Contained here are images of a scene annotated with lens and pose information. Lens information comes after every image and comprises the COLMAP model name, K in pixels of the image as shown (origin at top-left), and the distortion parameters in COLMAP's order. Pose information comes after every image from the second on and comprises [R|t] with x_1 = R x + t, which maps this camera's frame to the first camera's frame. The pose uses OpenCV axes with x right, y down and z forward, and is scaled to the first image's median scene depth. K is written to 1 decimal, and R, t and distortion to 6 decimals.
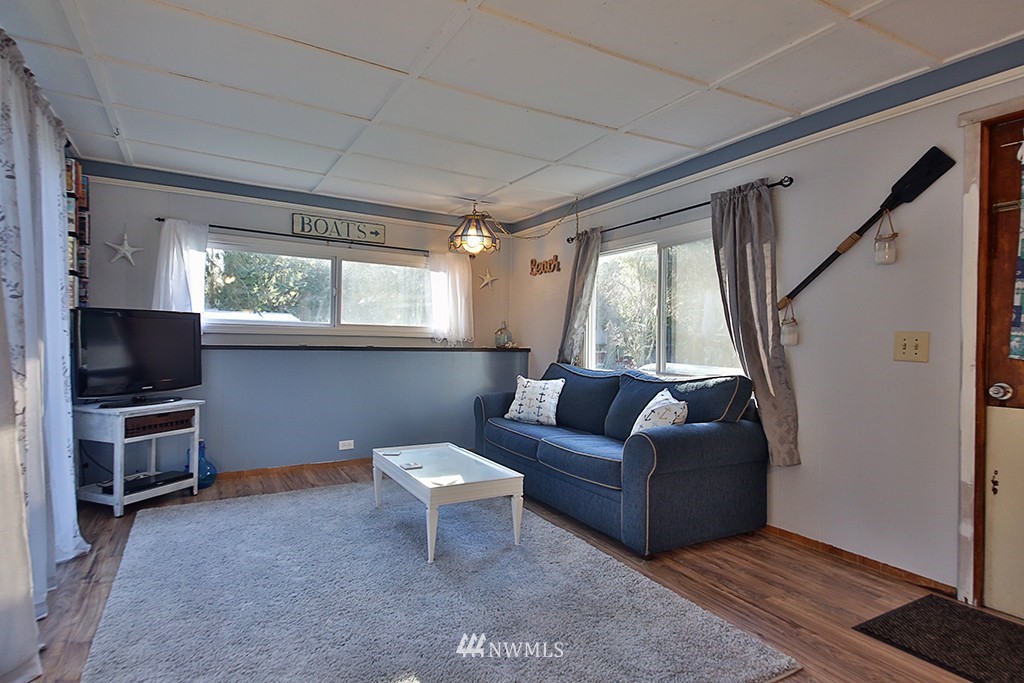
lens RADIAL K [[532.2, 0, 515.9], [0, 532.2, 332.5], [0, 0, 1]] dist [0.014880, -0.004426]
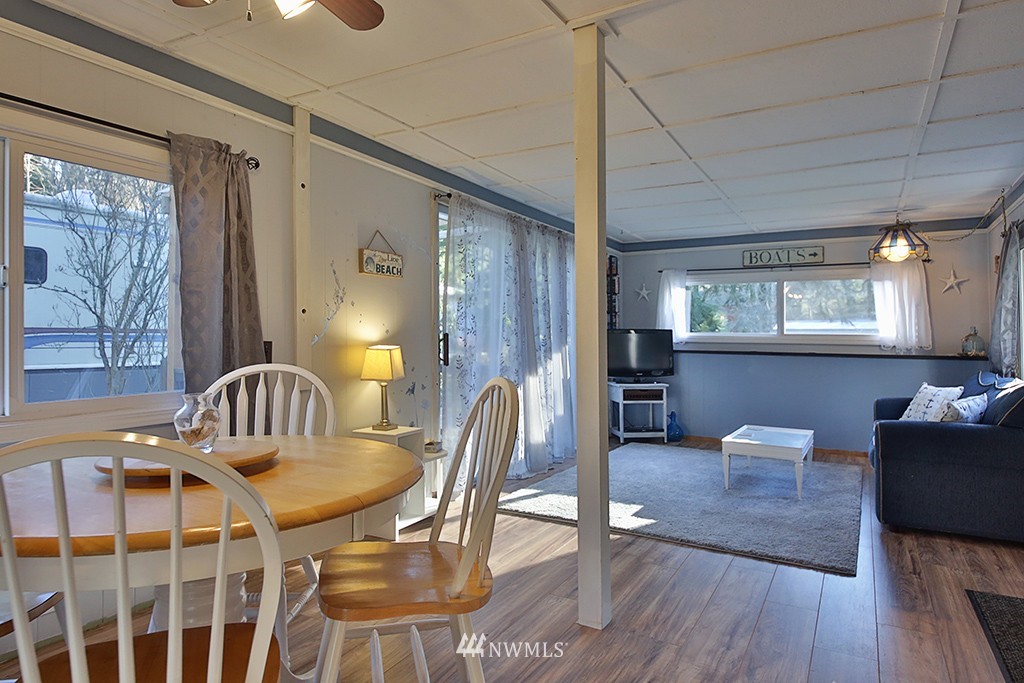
lens RADIAL K [[610.2, 0, 500.8], [0, 610.2, 322.1], [0, 0, 1]] dist [0.003309, 0.000753]
pose [[0.475590, -0.039616, -0.878775, 0.665965], [0.010261, 0.999167, -0.039490, 0.005586], [0.879607, 0.009764, 0.475601, -0.262263]]
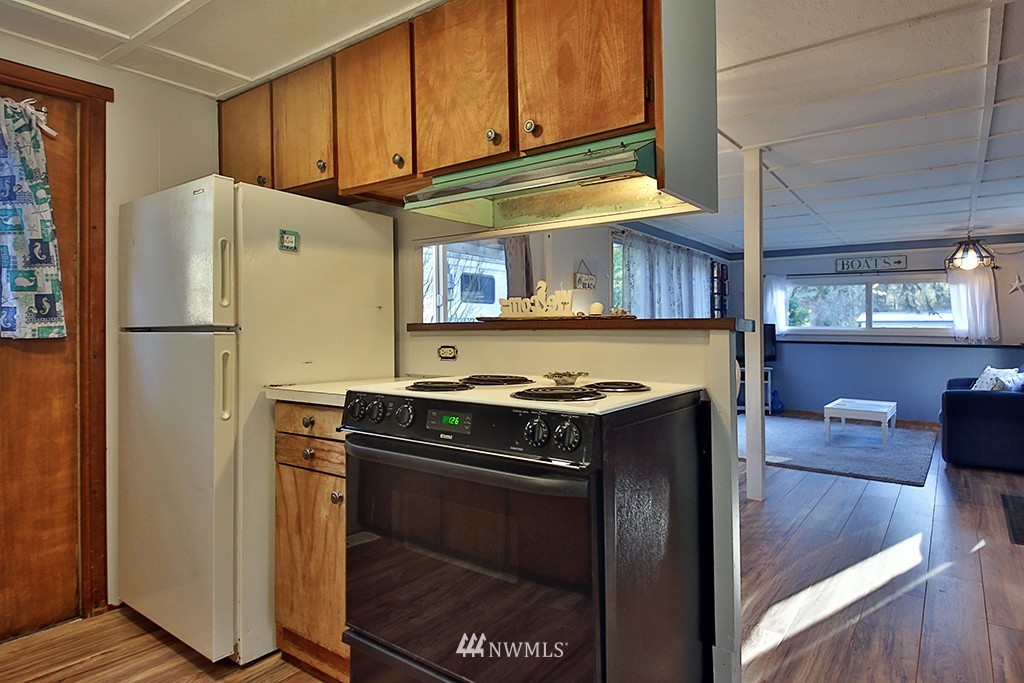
lens RADIAL K [[609.6, 0, 489.4], [0, 609.6, 325.1], [0, 0, 1]] dist [-0.002221, -0.005758]
pose [[0.366844, -0.024812, -0.929952, 0.967812], [0.011090, 0.999690, -0.022298, 0.003628], [0.930217, -0.002133, 0.367005, -0.691832]]
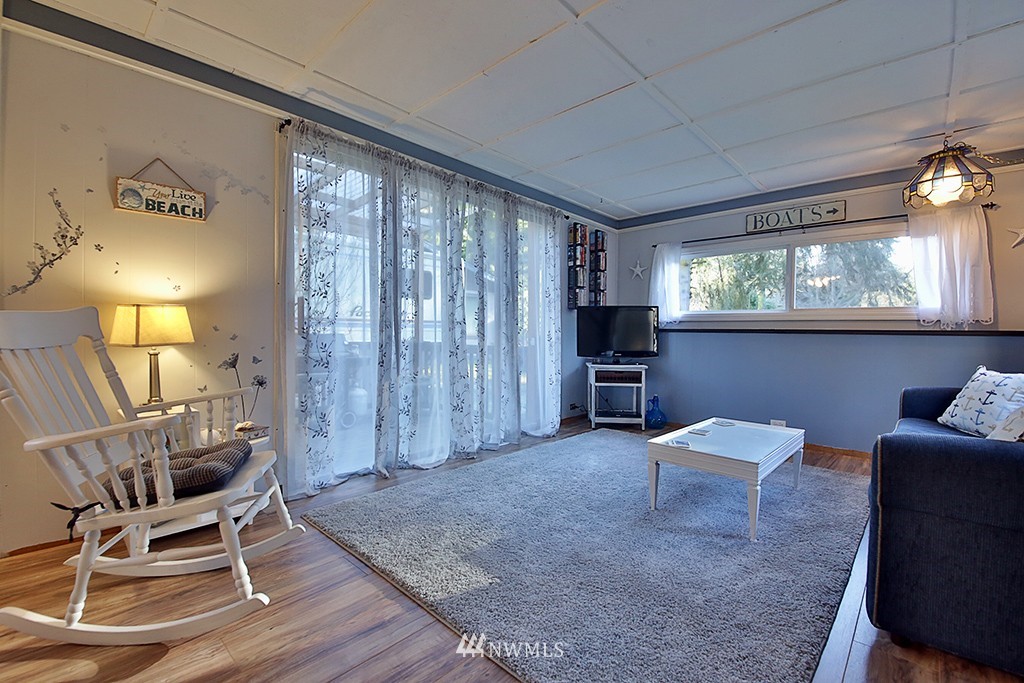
lens RADIAL K [[436.5, 0, 523.4], [0, 436.5, 343.1], [0, 0, 1]] dist [-0.016975, -0.006115]
pose [[0.277327, 0.002621, -0.960772, 0.375170], [0.004821, 0.999980, 0.004120, 0.049530], [0.960763, -0.005774, 0.277309, 0.299382]]
